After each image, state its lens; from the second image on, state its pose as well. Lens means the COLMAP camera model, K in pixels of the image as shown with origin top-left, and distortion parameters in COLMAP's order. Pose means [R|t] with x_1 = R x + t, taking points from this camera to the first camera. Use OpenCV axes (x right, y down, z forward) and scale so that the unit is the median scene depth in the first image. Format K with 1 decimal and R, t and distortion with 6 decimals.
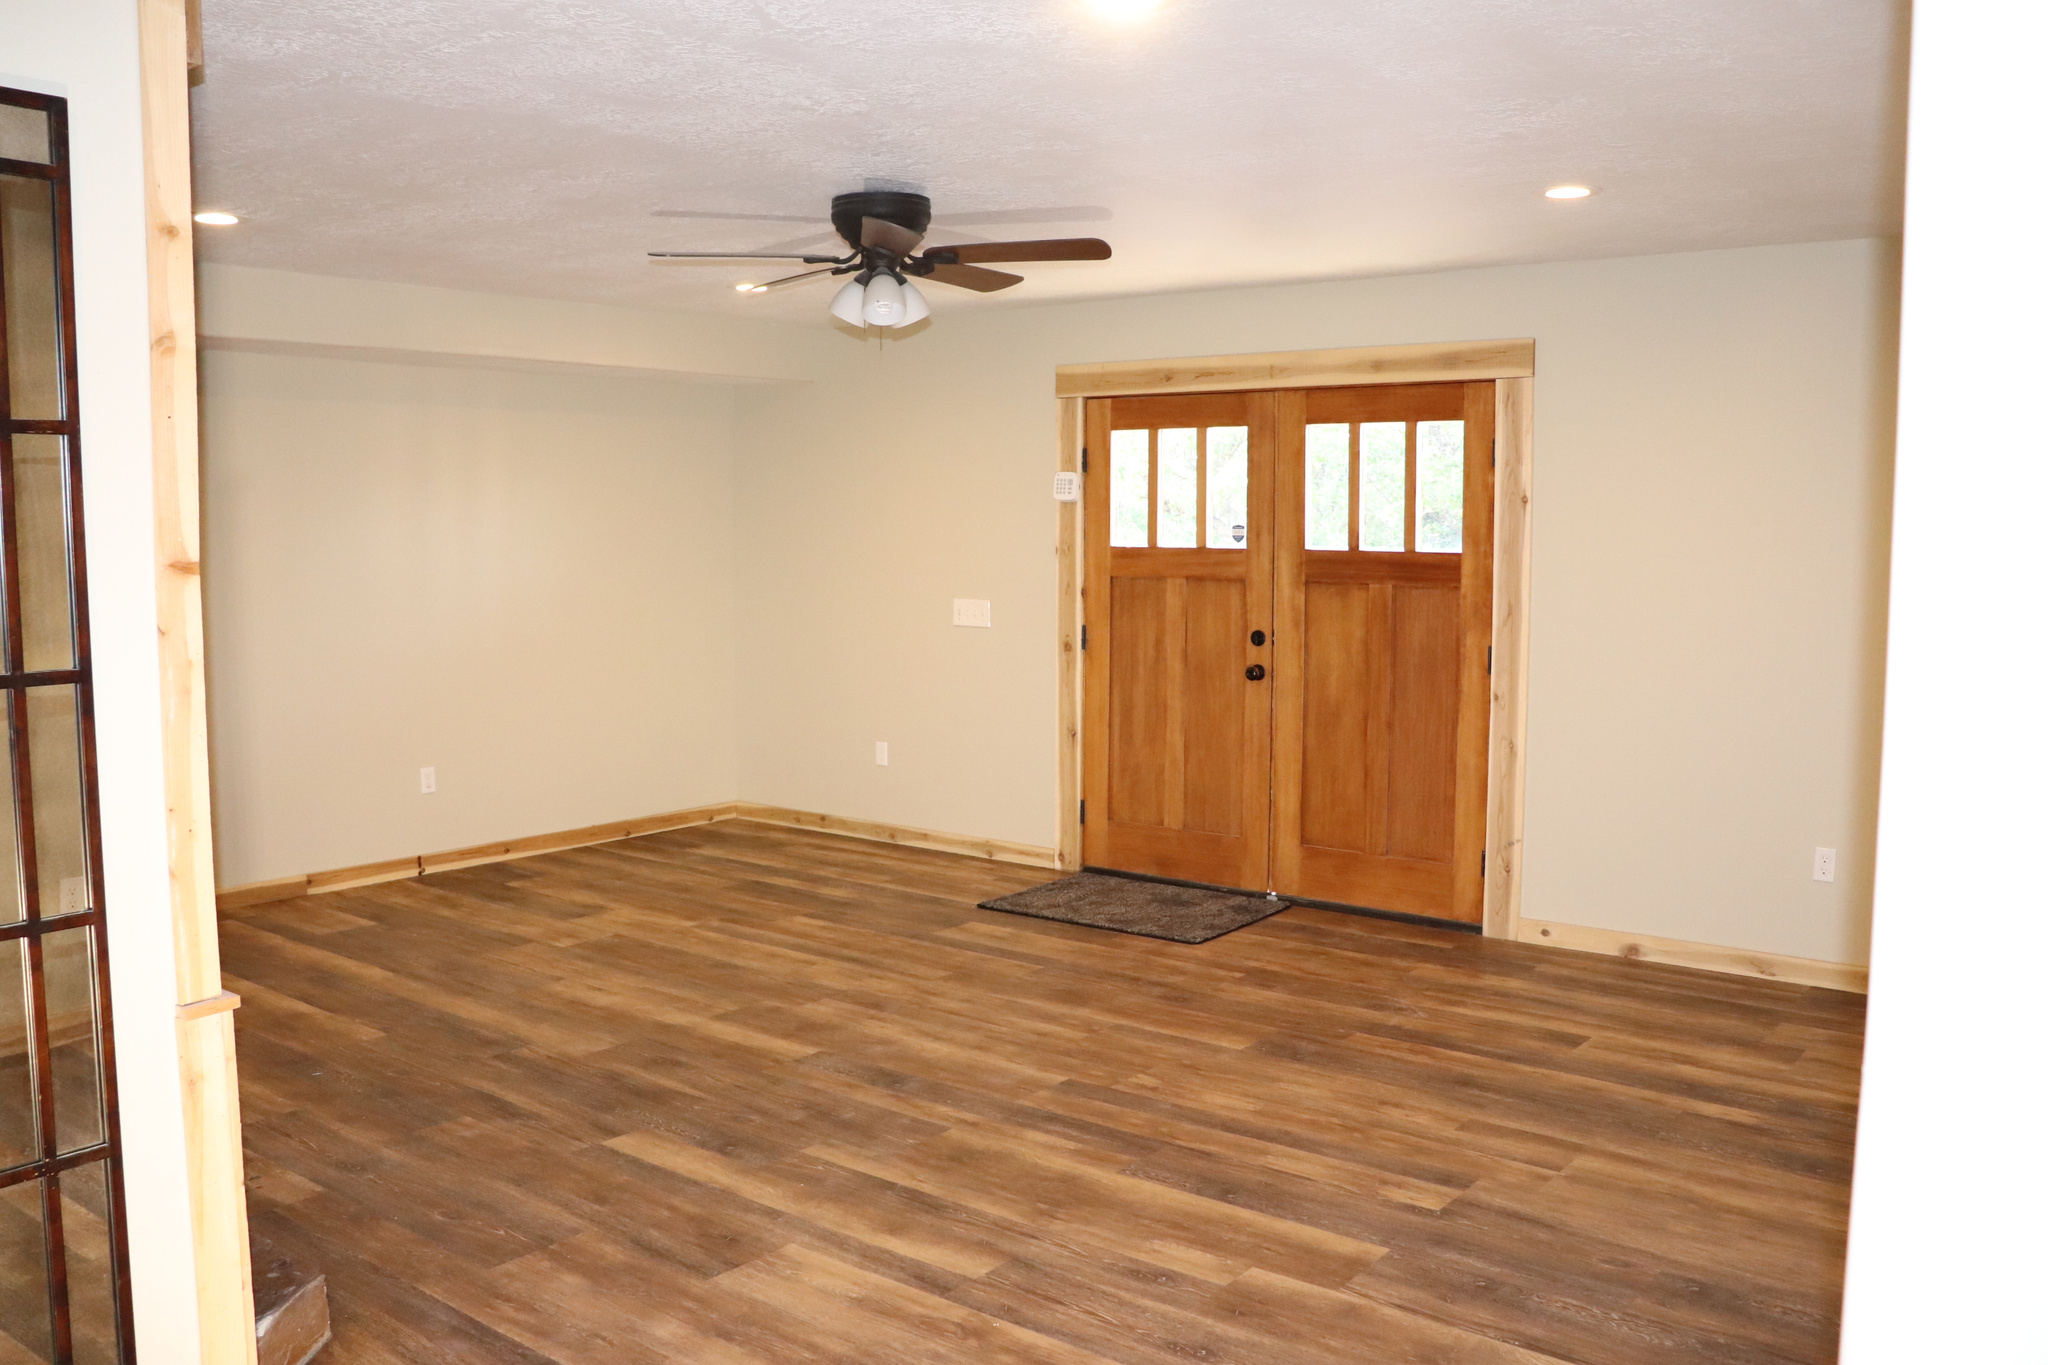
lens RADIAL K [[1706.9, 0, 1024.6], [0, 1706.9, 685.1], [0, 0, 1]] dist [-0.078014, 0.019964]
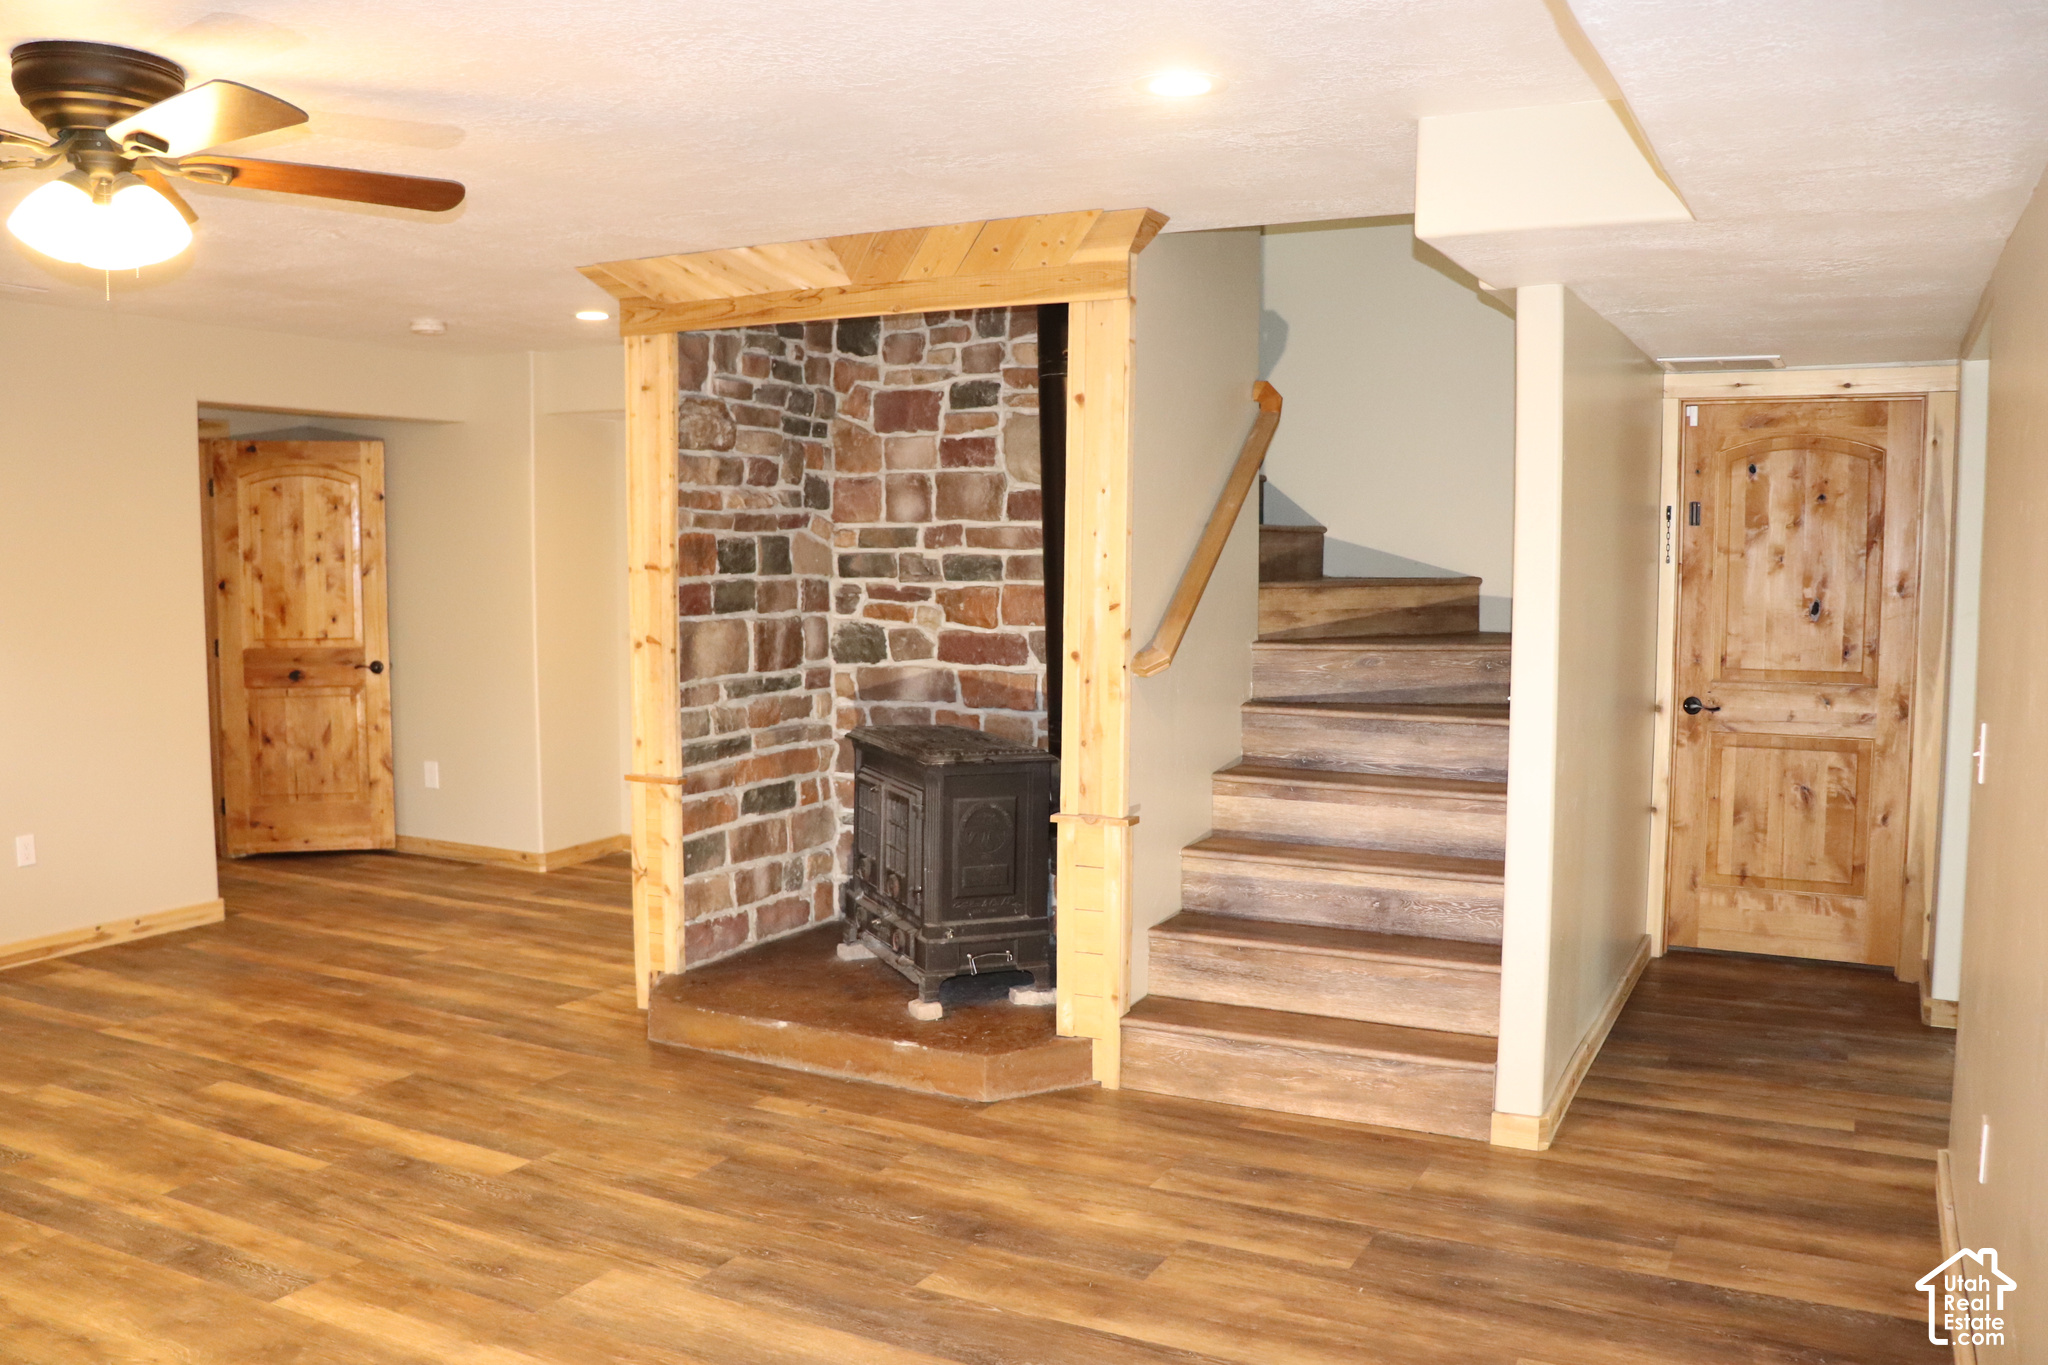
lens RADIAL K [[1706.9, 0, 1022.7], [0, 1706.9, 683.3], [0, 0, 1]] dist [-0.078014, 0.019964]
pose [[-0.982939, 0.013530, -0.183431, -0.351250], [-0.017600, 0.985796, 0.167023, -0.187091], [0.183086, 0.167402, -0.968740, 1.949378]]
